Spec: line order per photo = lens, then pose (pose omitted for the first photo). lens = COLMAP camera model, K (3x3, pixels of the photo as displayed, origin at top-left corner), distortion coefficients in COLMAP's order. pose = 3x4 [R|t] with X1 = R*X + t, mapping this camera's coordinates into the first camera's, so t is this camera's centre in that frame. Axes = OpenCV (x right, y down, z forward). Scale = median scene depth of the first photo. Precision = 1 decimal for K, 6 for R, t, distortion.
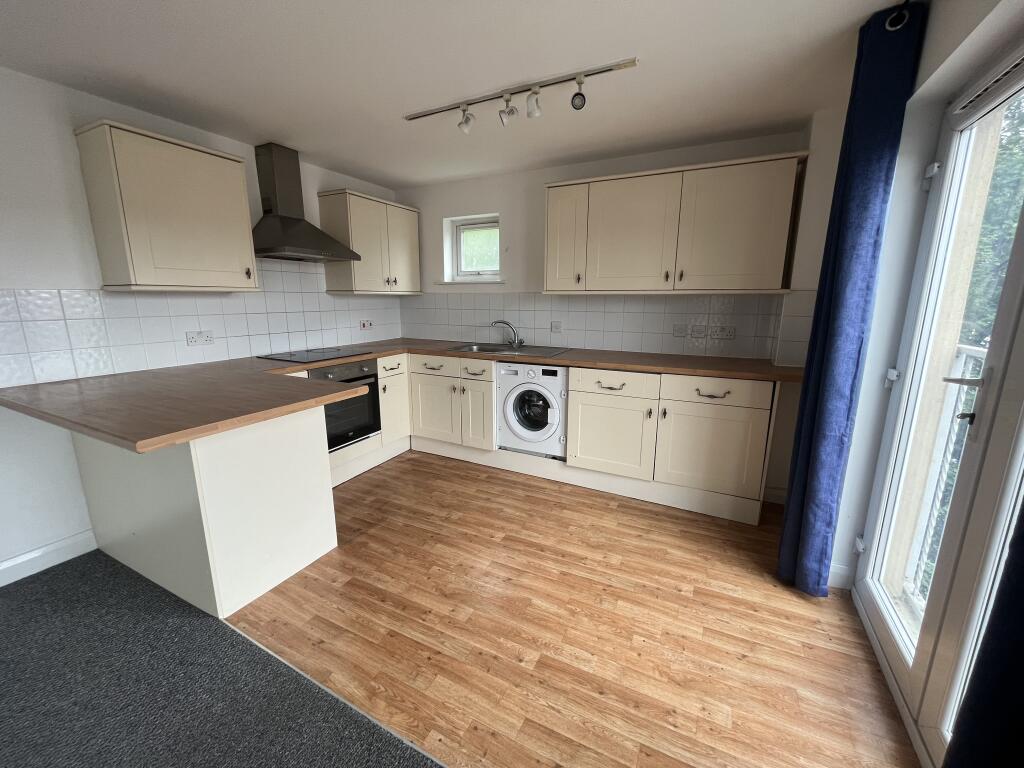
lens RADIAL K [[412.7, 0, 516.1], [0, 412.7, 383.3], [0, 0, 1]] dist [-0.004550, -0.000112]
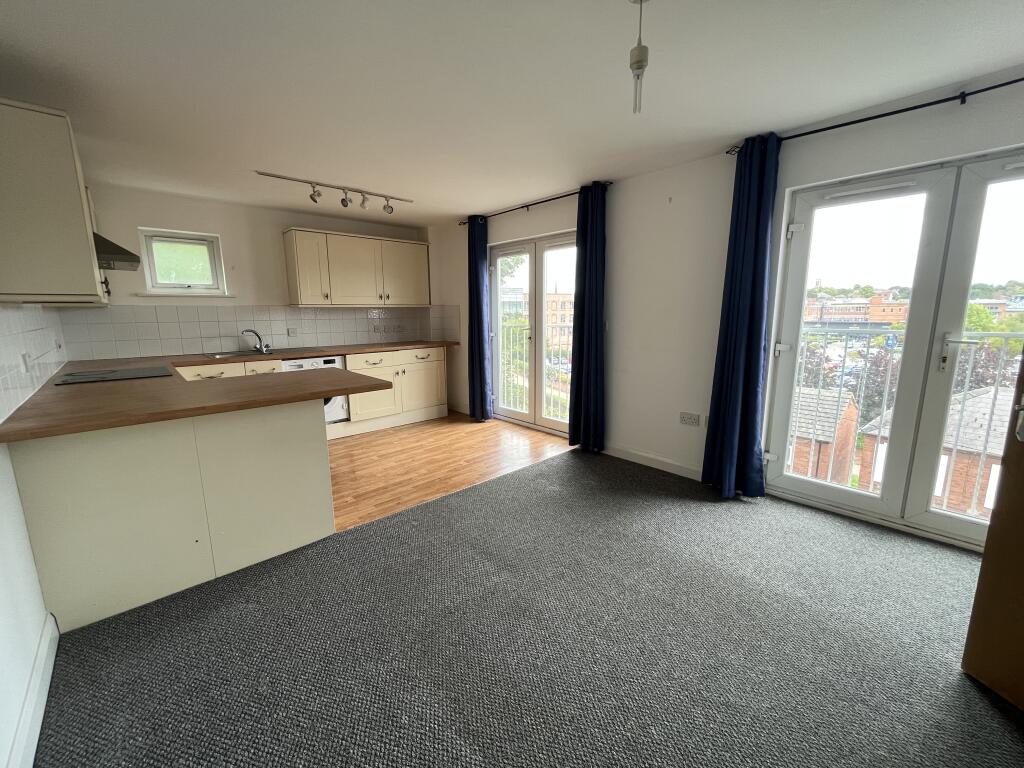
lens RADIAL K [[412.7, 0, 511.2], [0, 412.7, 383.6], [0, 0, 1]] dist [-0.004550, -0.000112]
pose [[0.350941, -0.169346, 0.920957, -1.560973], [0.196690, 0.974901, 0.104315, 0.035501], [-0.915507, 0.144534, 0.375442, -0.151279]]
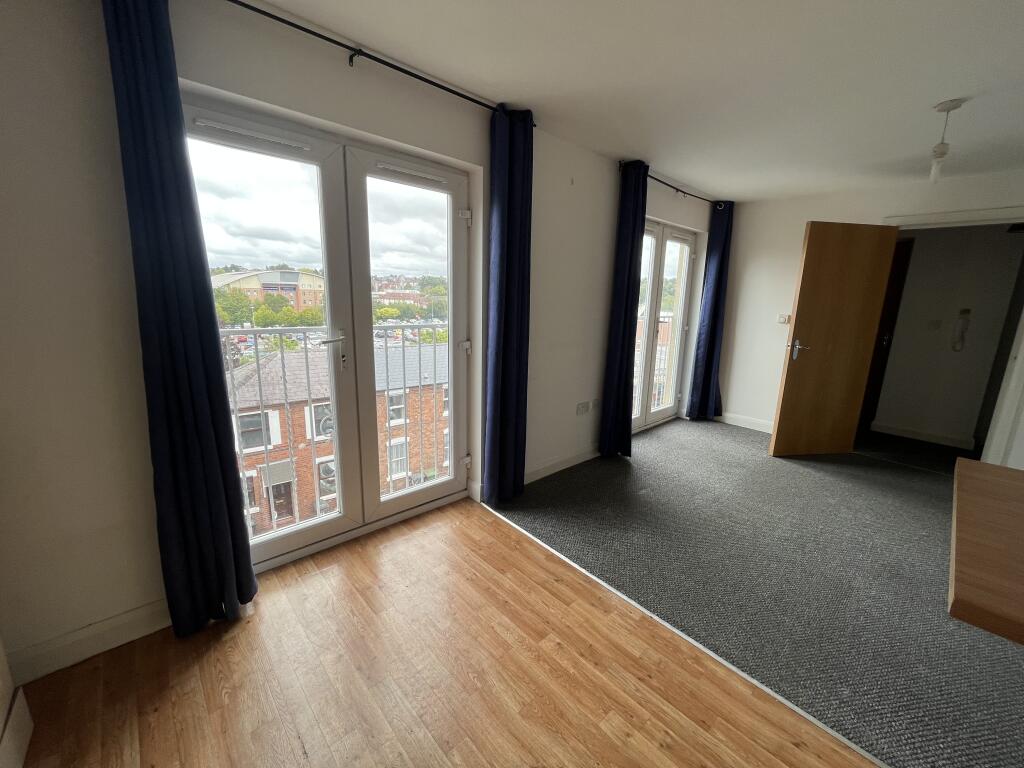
lens RADIAL K [[412.7, 0, 512.1], [0, 412.7, 382.0], [0, 0, 1]] dist [-0.004550, -0.000112]
pose [[-0.933632, -0.102458, 0.343270, -0.136978], [0.041073, 0.921293, 0.386694, -0.287725], [-0.355872, 0.375129, -0.855940, 1.358853]]
